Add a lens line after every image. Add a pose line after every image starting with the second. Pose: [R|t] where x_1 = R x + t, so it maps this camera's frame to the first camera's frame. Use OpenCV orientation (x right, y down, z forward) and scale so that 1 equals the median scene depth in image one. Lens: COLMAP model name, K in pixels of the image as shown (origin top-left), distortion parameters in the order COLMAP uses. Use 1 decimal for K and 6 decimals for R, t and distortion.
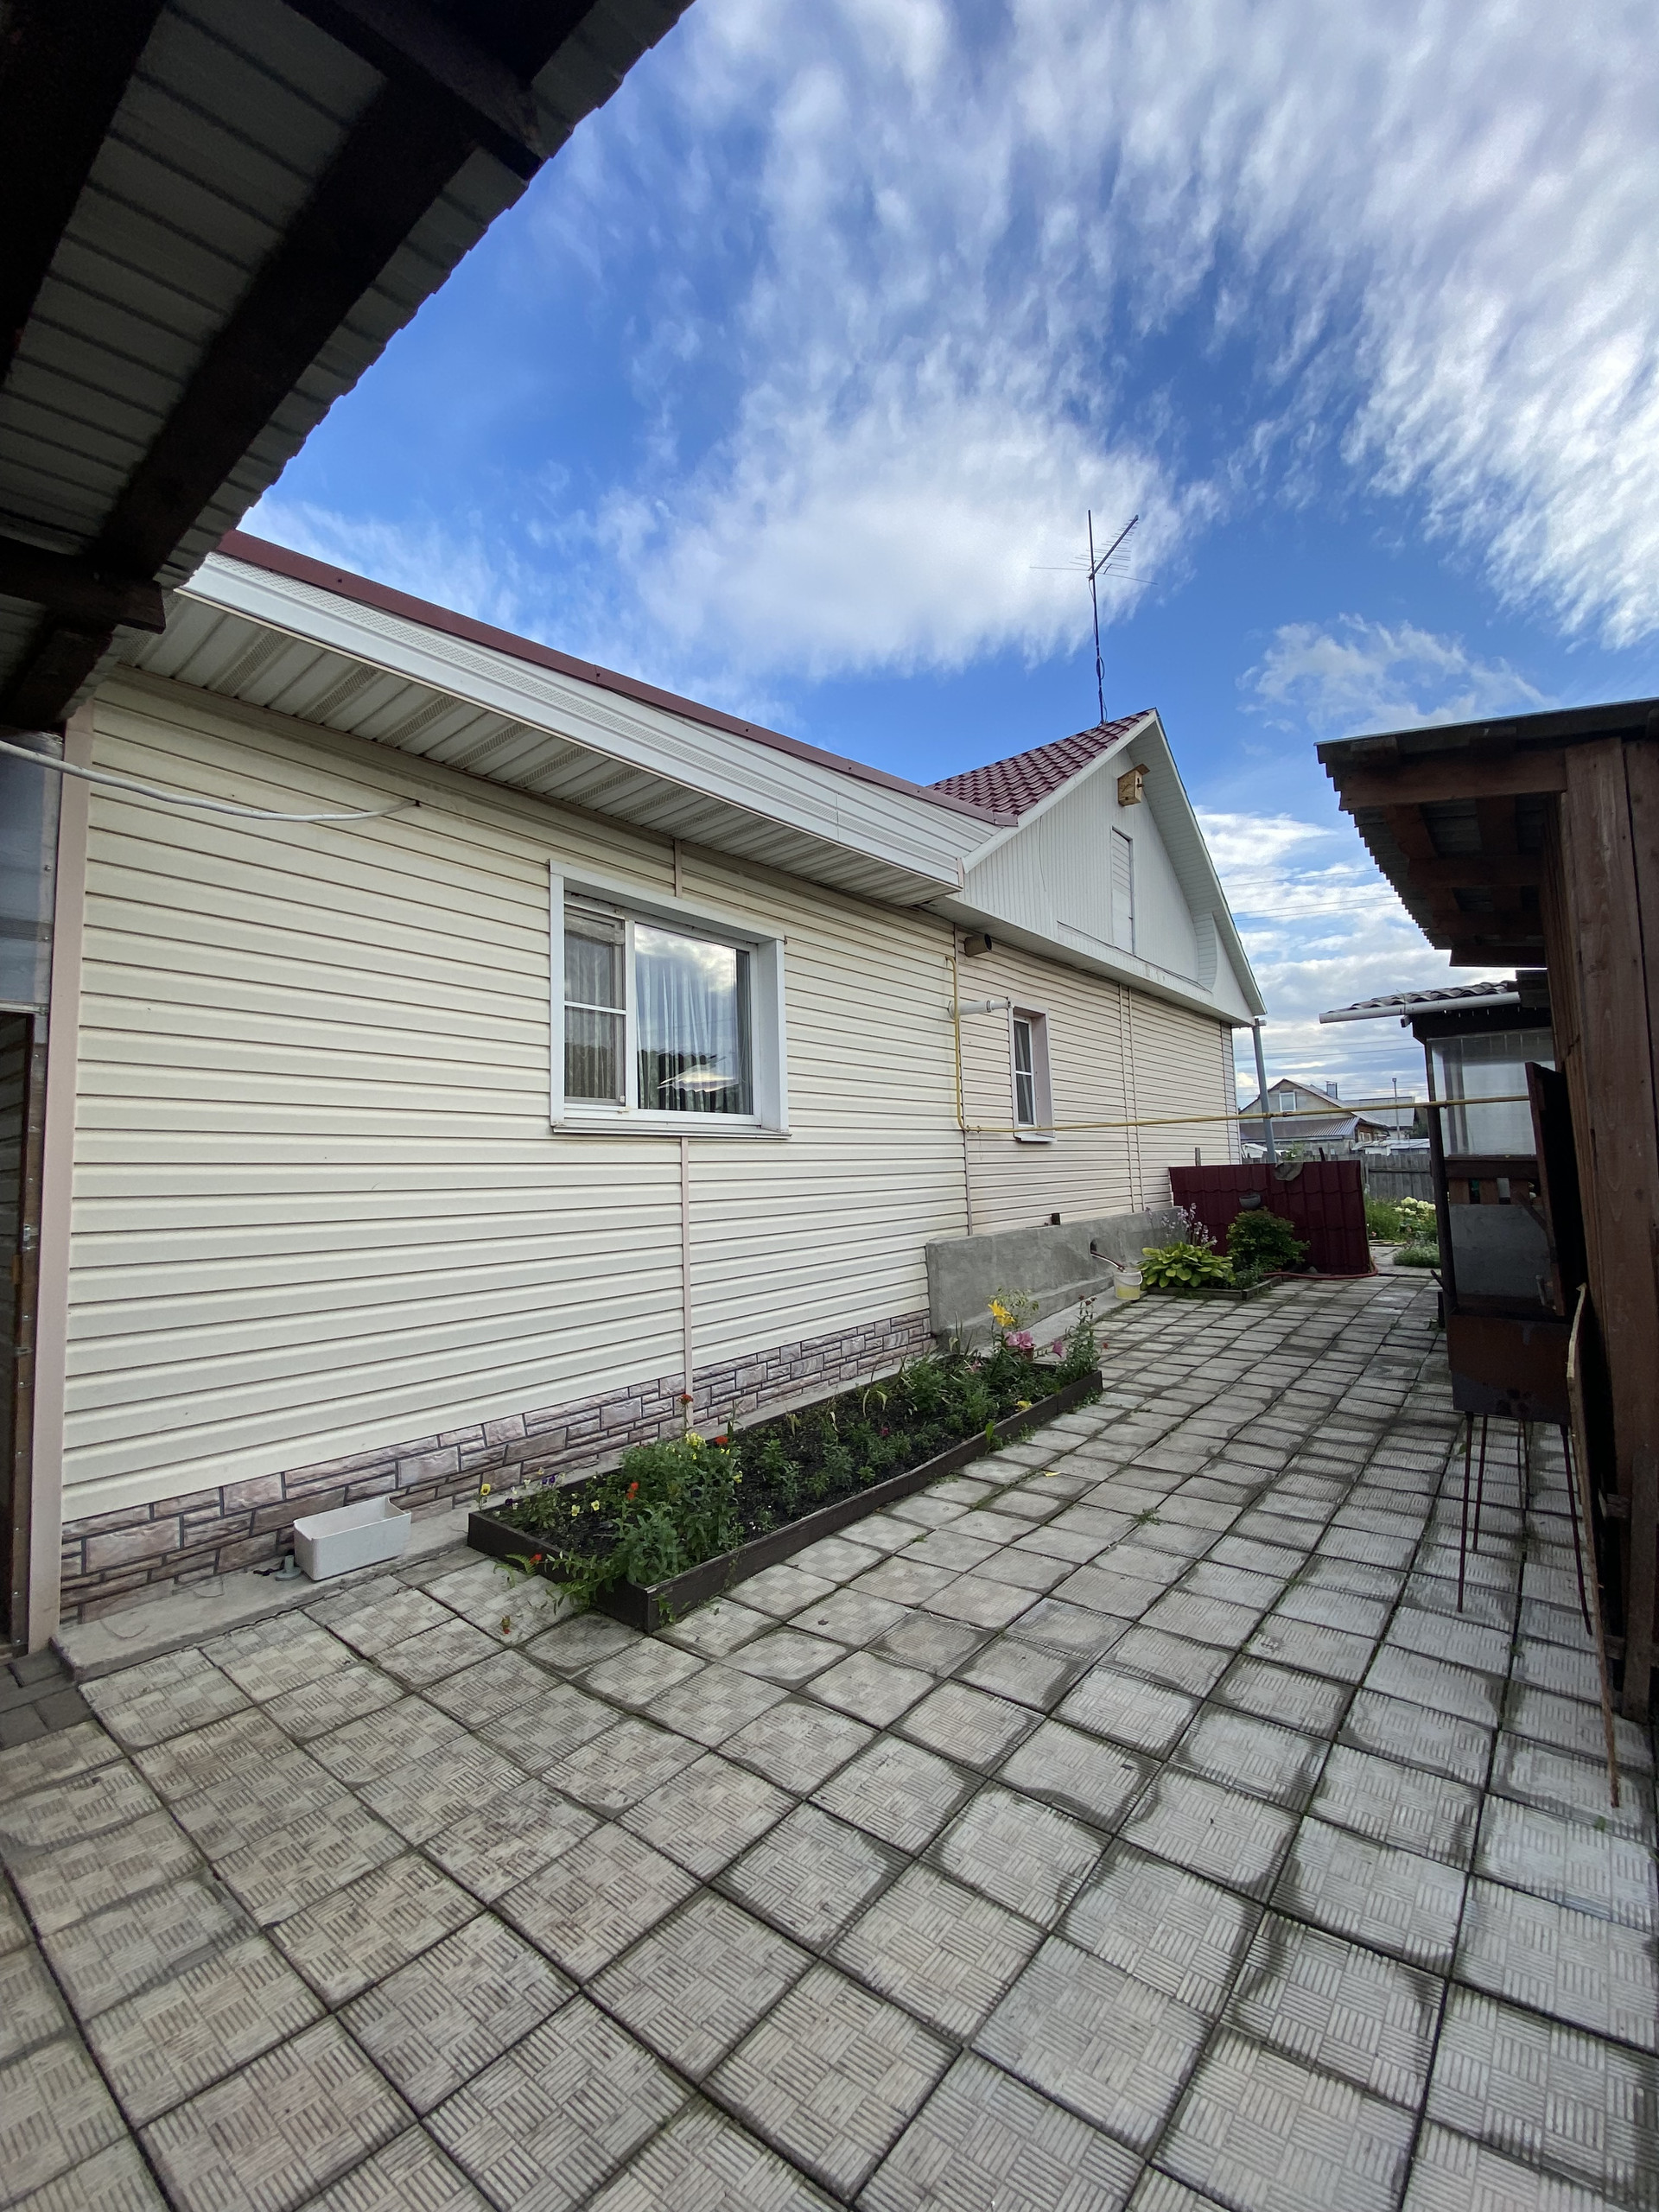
lens RADIAL K [[896.8, 0, 822.9], [0, 896.8, 1098.4], [0, 0, 1]] dist [0.075335, -0.031264]
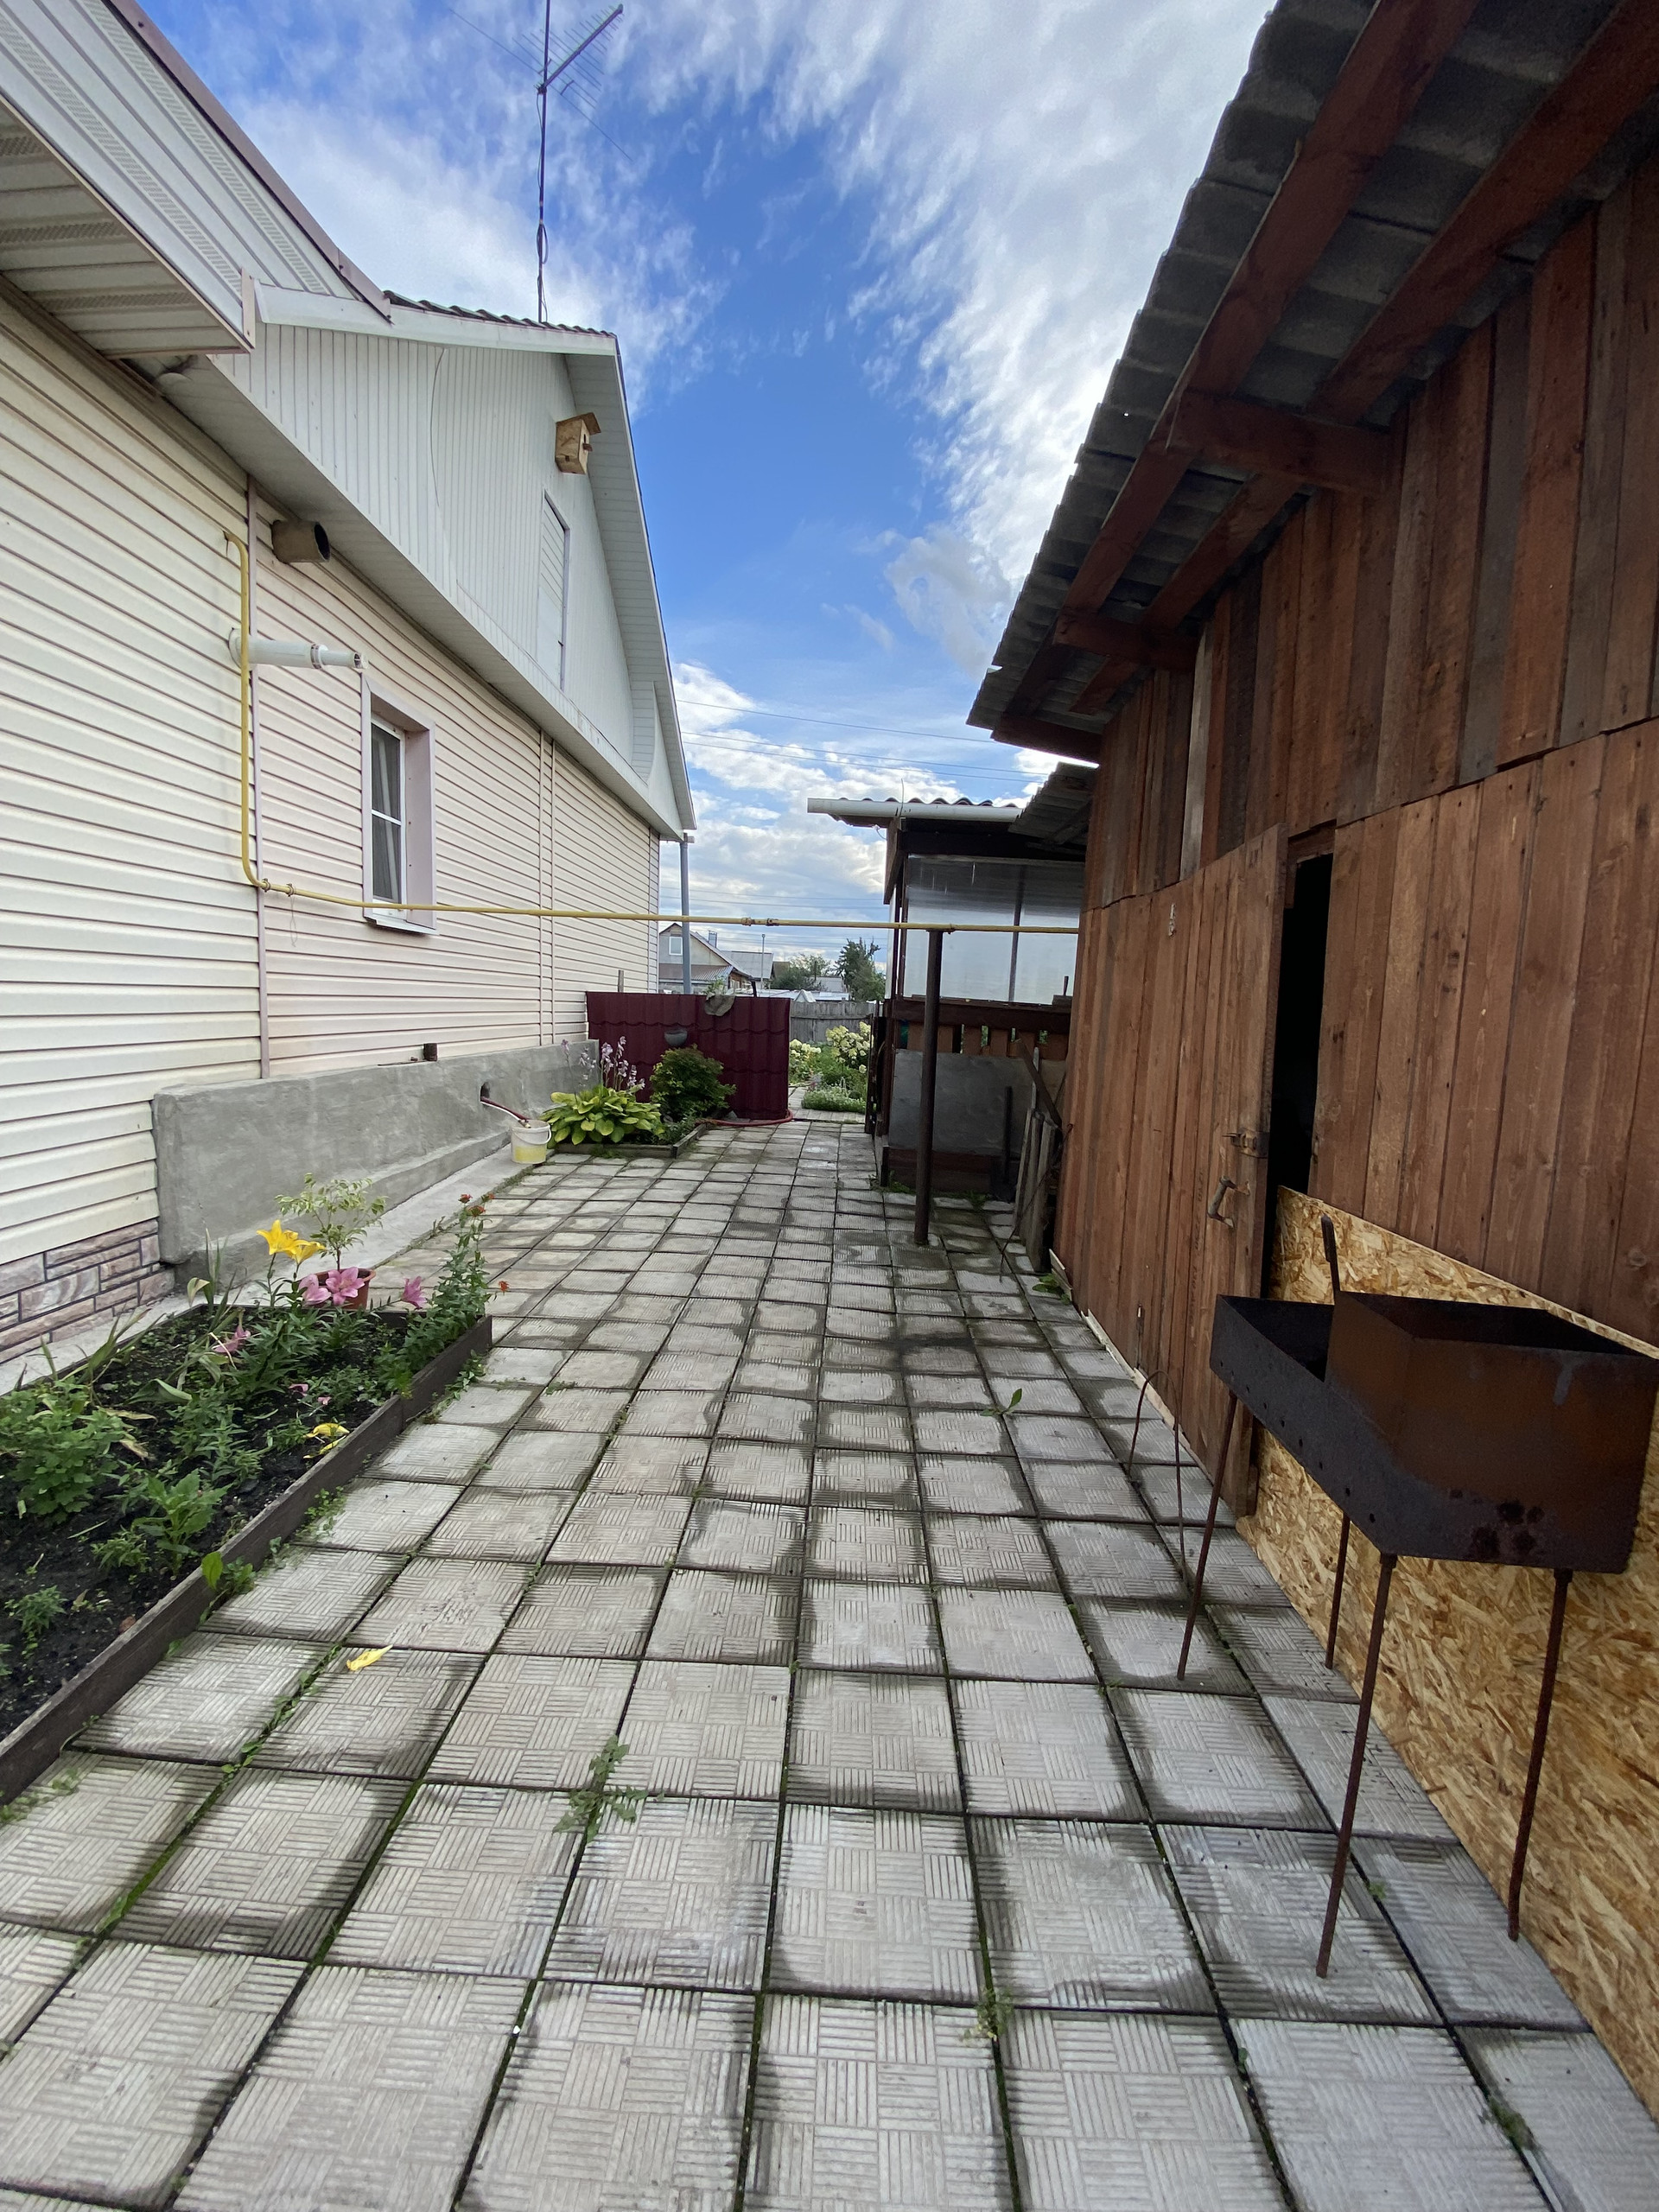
lens RADIAL K [[936.2, 0, 881.9], [0, 936.2, 1105.8], [0, 0, 1]] dist [0.021815, -0.037870]
pose [[0.769909, -0.002222, 0.638150, 0.085980], [-0.118585, 0.982079, 0.146489, 0.037451], [-0.627039, -0.188458, 0.755848, 0.308412]]
